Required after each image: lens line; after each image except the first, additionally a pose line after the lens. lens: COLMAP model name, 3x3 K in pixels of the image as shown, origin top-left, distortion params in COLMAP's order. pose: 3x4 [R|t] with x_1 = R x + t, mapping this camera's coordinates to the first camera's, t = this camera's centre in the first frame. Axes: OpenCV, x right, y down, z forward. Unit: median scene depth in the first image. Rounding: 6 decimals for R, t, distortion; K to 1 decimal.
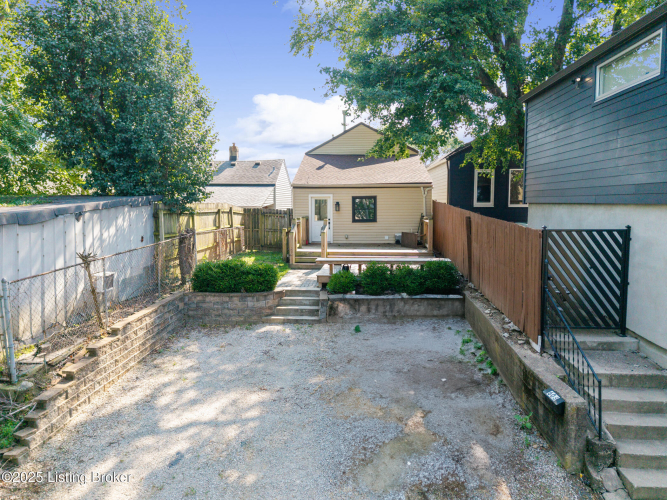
lens RADIAL K [[447.6, 0, 335.6], [0, 447.6, 252.7], [0, 0, 1]] dist [0.044569, -0.002559]
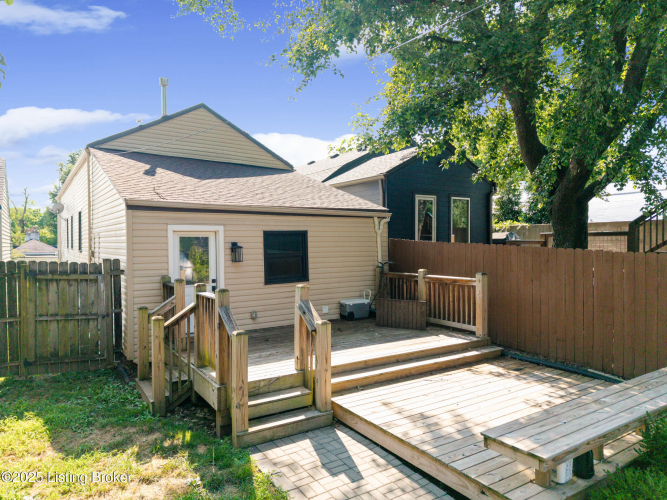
lens RADIAL K [[447.6, 0, 335.6], [0, 447.6, 252.7], [0, 0, 1]] dist [0.044569, -0.002559]
pose [[0.791970, -0.015690, 0.610358, -0.201395], [0.072239, 0.995056, -0.068155, -0.064807], [-0.606272, 0.098068, 0.789188, 0.581859]]
